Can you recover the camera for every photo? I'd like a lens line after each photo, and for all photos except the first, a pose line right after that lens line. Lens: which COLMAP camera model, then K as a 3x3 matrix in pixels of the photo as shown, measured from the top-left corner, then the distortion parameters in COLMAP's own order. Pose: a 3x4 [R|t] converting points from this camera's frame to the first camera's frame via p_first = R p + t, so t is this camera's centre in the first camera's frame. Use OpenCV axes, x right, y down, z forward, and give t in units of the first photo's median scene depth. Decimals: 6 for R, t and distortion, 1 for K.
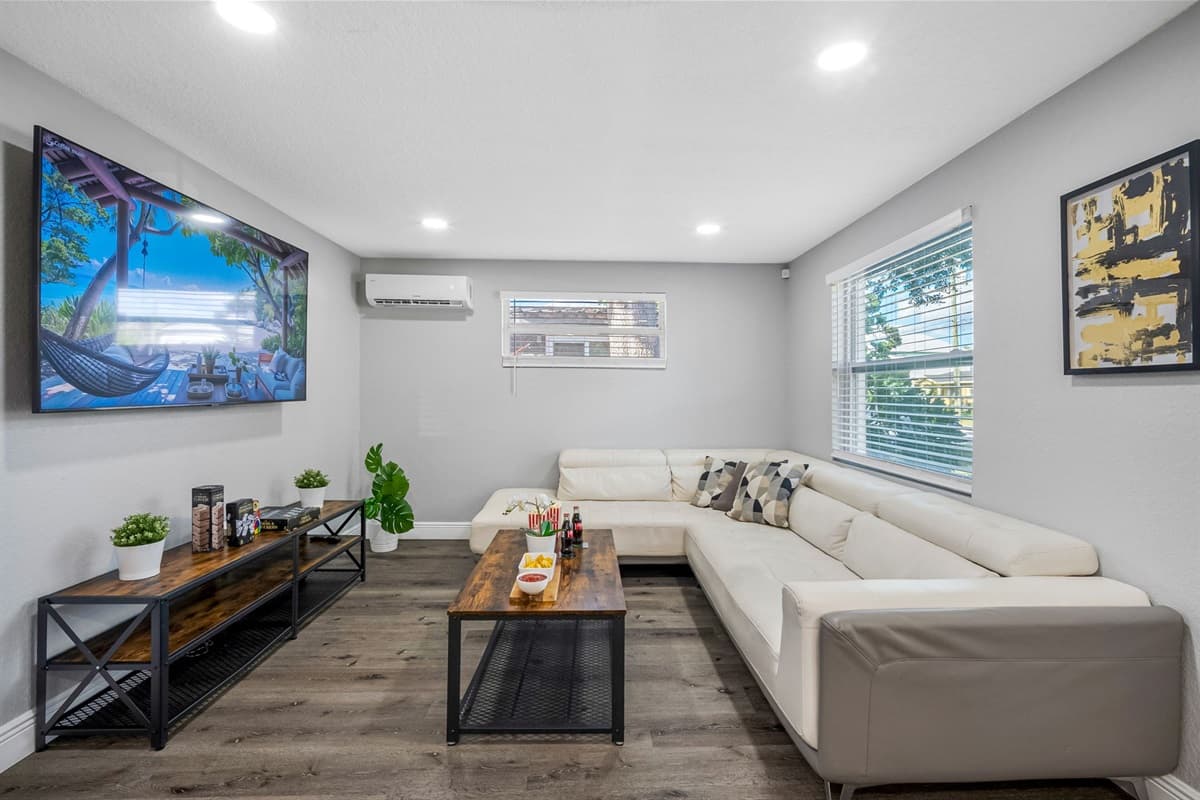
lens RADIAL K [[534.9, 0, 618.3], [0, 534.9, 396.3], [0, 0, 1]] dist [-0.011972, 0.001699]
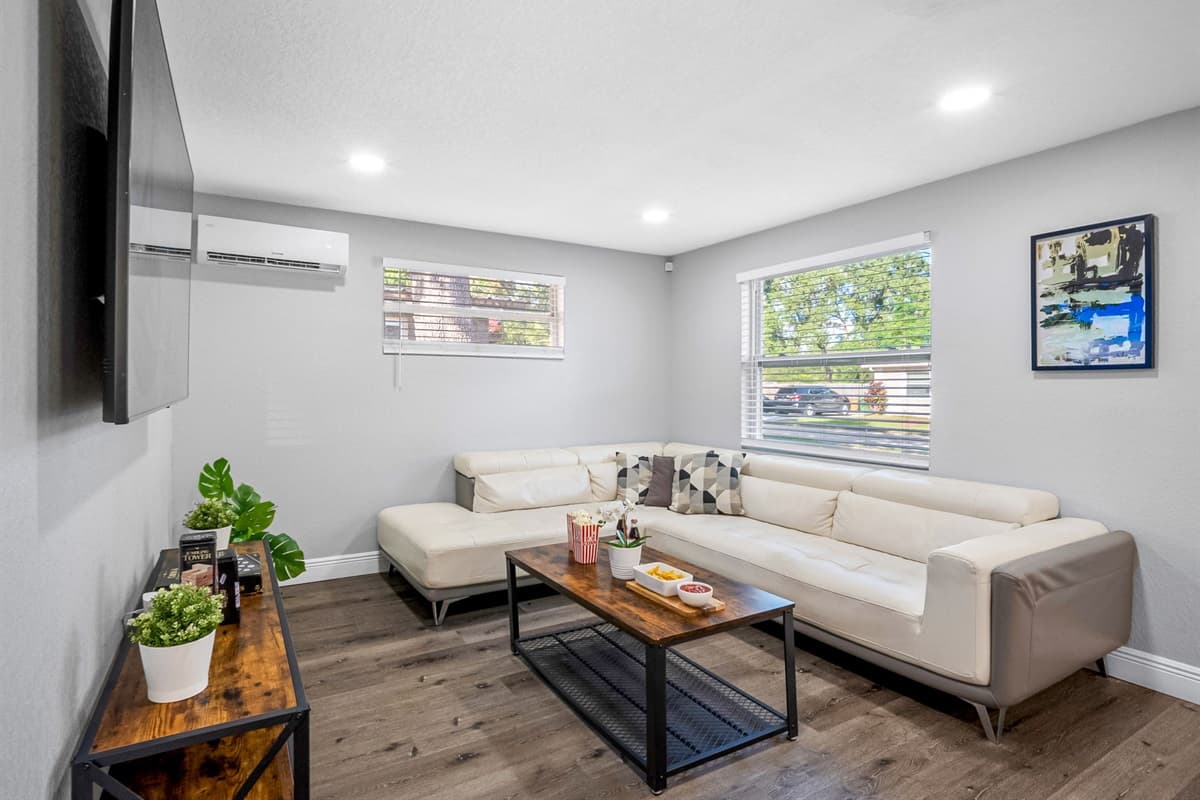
lens RADIAL K [[589.2, 0, 602.5], [0, 589.2, 392.2], [0, 0, 1]] dist [-0.010403, 0.000501]
pose [[0.887256, -0.008188, 0.461204, -0.614647], [0.006461, 0.999965, 0.005324, -0.000811], [-0.461231, -0.001744, 0.887278, 0.148431]]
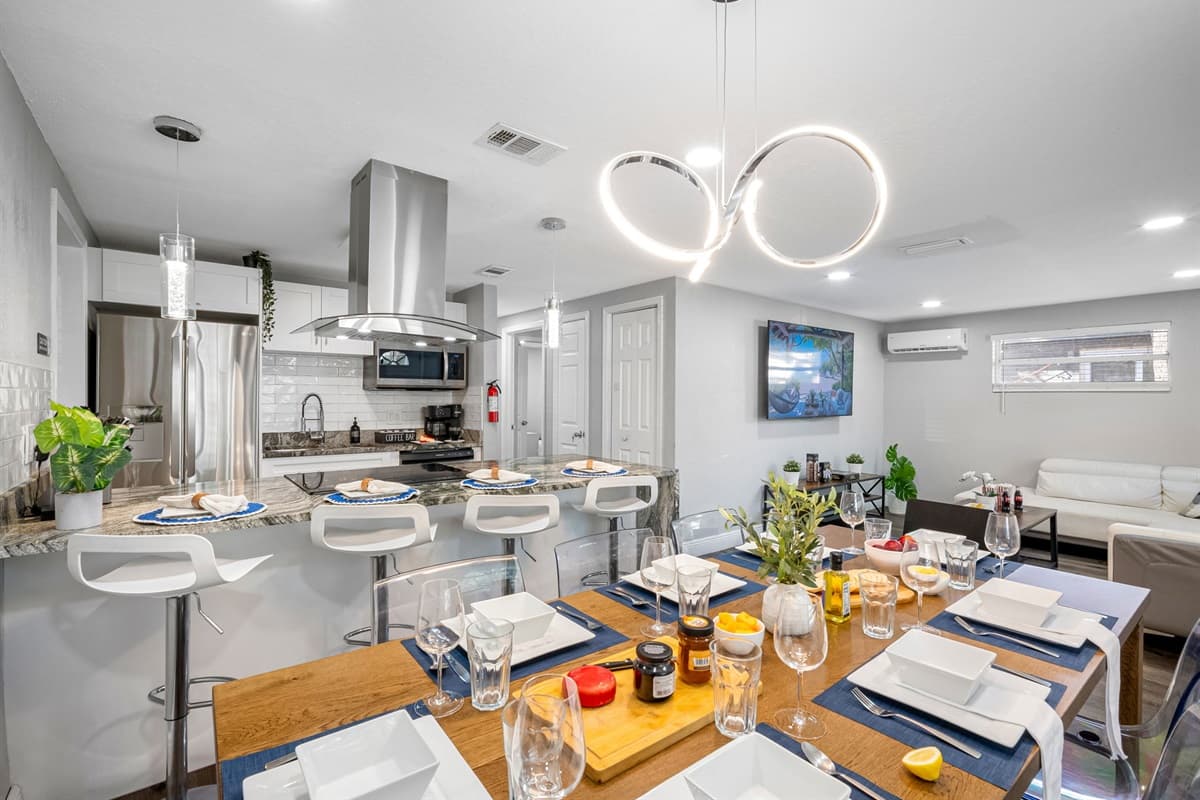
lens RADIAL K [[534.9, 0, 604.8], [0, 534.9, 406.4], [0, 0, 1]] dist [-0.011972, 0.001699]
pose [[0.591008, 0.006857, -0.806637, 0.508685], [-0.009307, 0.999955, 0.001682, -0.024228], [0.806612, 0.006513, 0.591045, -1.007174]]
